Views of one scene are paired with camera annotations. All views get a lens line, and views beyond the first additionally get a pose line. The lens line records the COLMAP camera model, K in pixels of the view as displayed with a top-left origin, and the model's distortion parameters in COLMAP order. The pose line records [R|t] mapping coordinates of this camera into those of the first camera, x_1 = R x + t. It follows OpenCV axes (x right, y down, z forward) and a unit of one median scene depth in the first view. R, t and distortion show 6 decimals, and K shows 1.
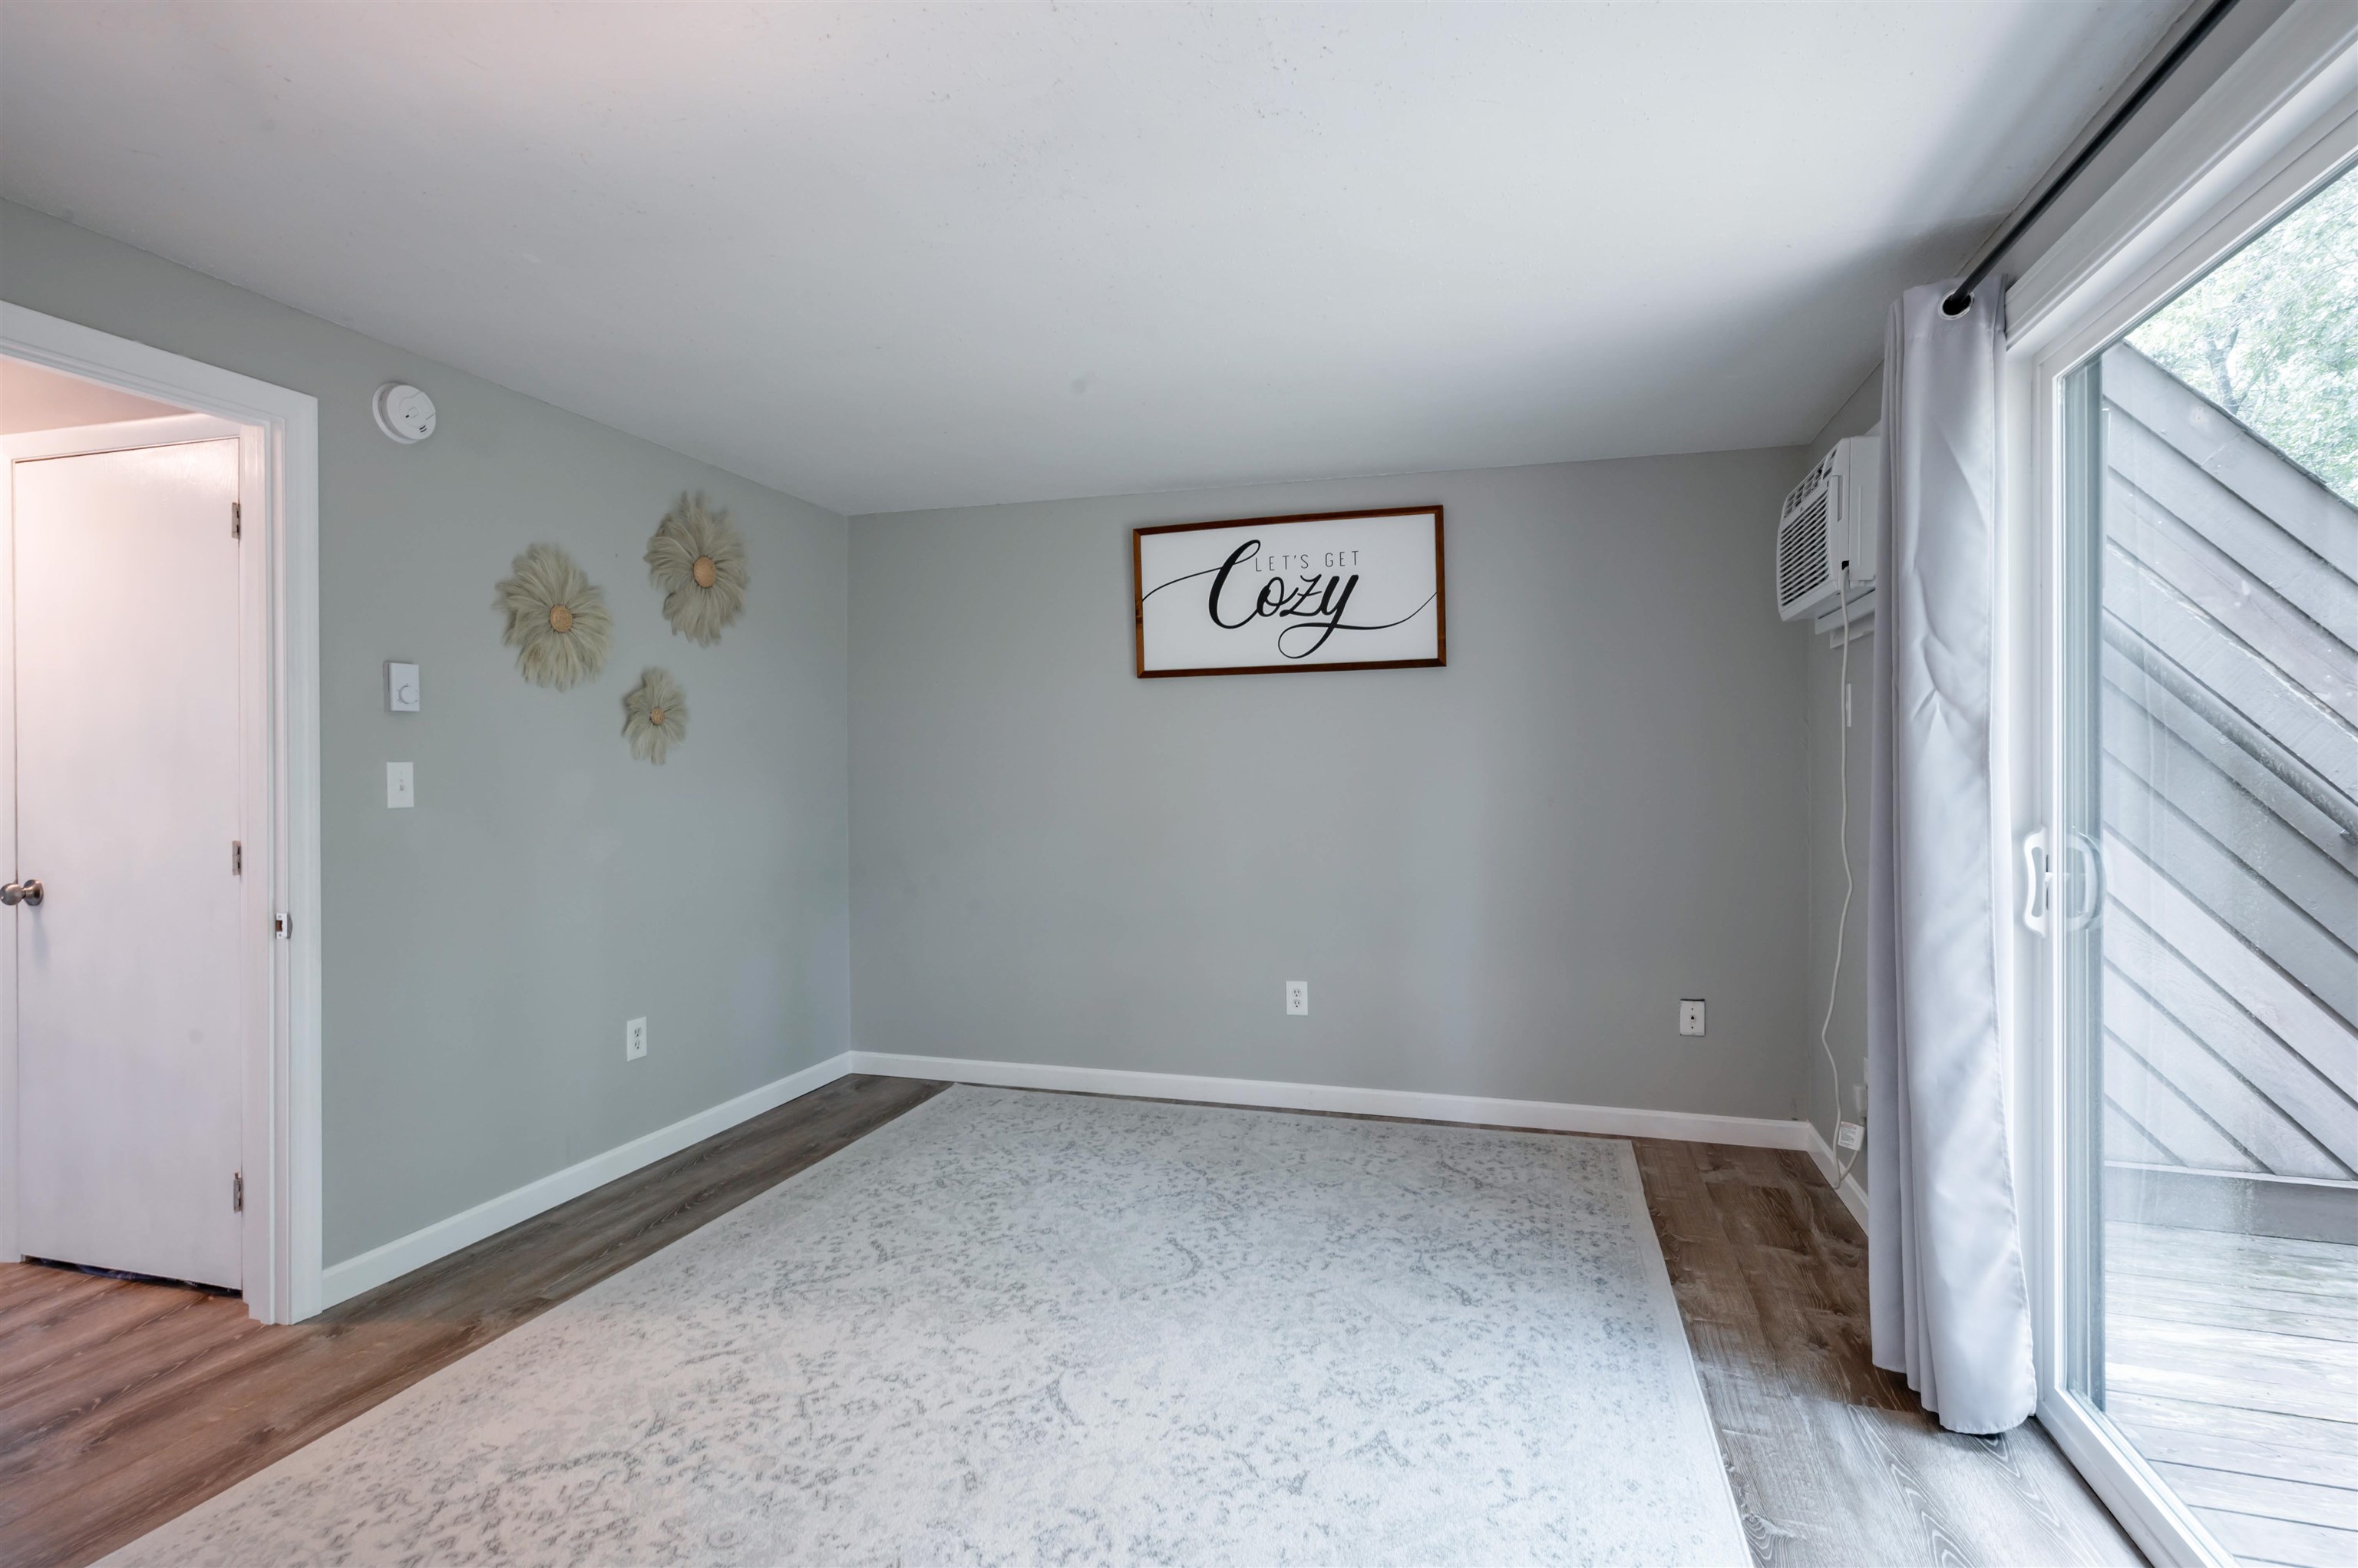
lens RADIAL K [[1169.8, 0, 1179.5], [0, 1169.8, 786.5], [0, 0, 1]] dist [0.000006, 0.002066]
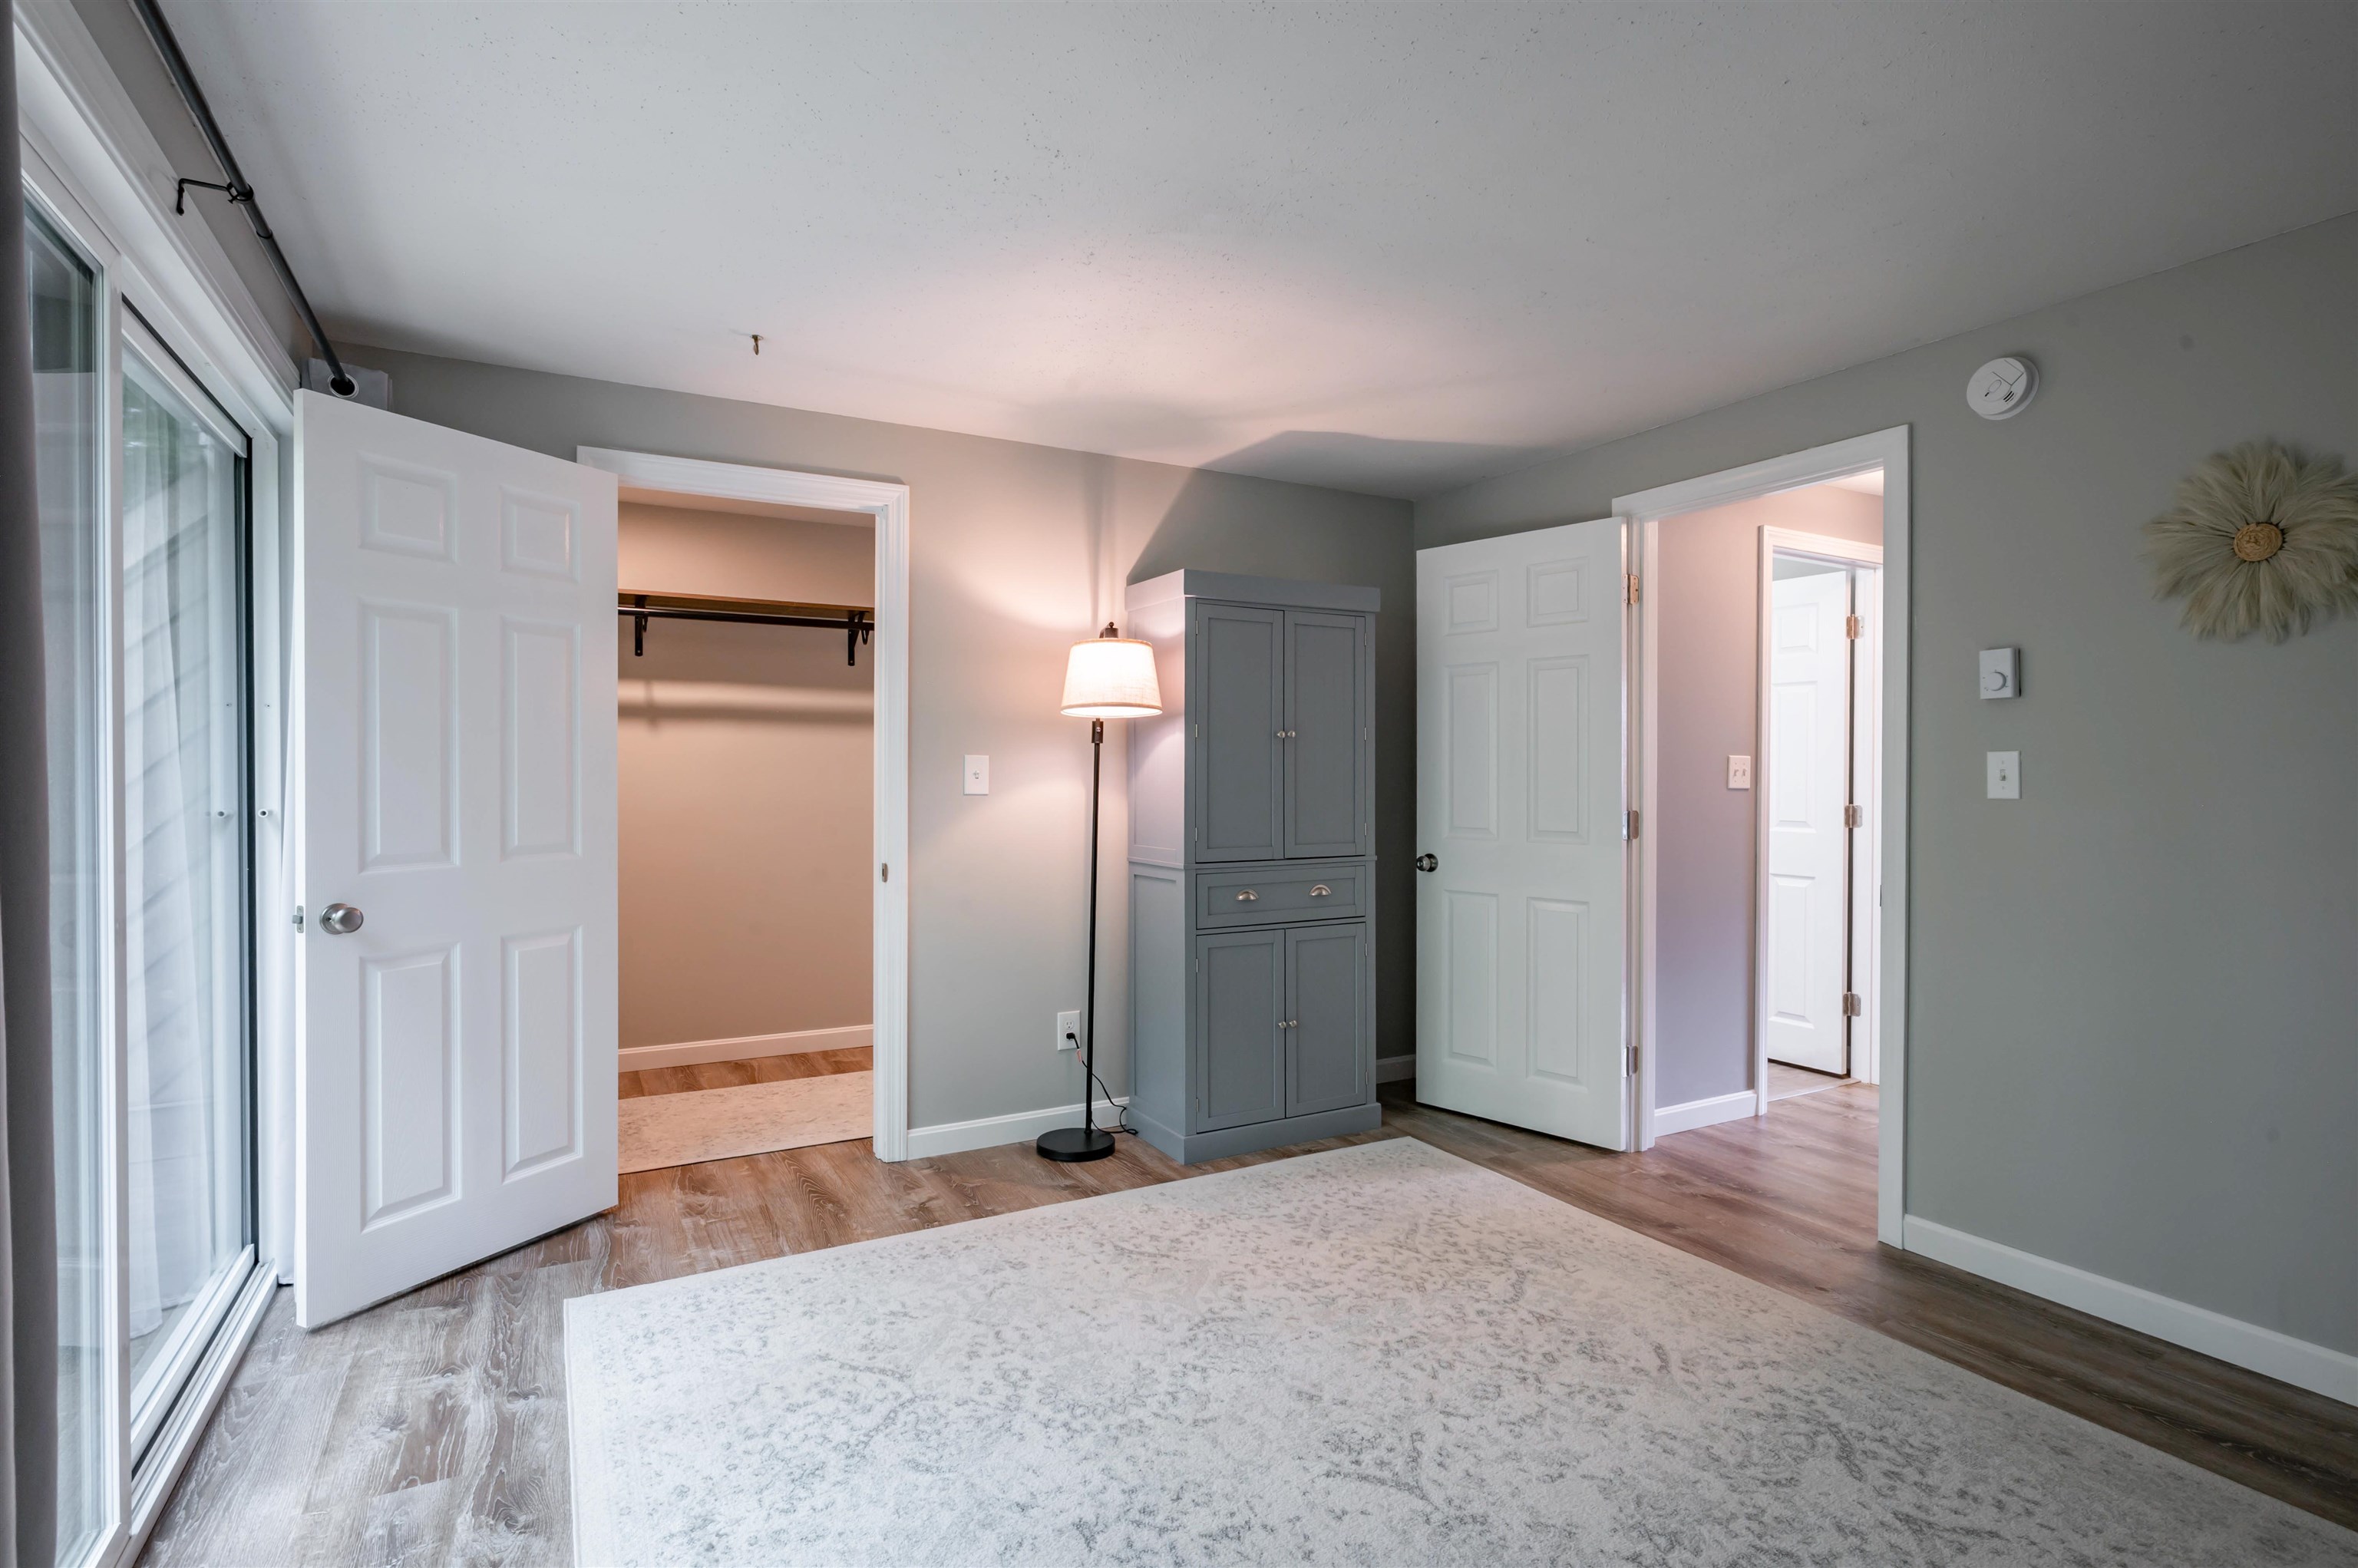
lens RADIAL K [[1169.8, 0, 1183.1], [0, 1169.8, 770.3], [0, 0, 1]] dist [0.000006, 0.002066]
pose [[-0.702217, 0.002273, -0.711959, 0.580322], [-0.005588, 0.999947, 0.008703, -0.011549], [0.711941, 0.010090, -0.702167, 1.401020]]
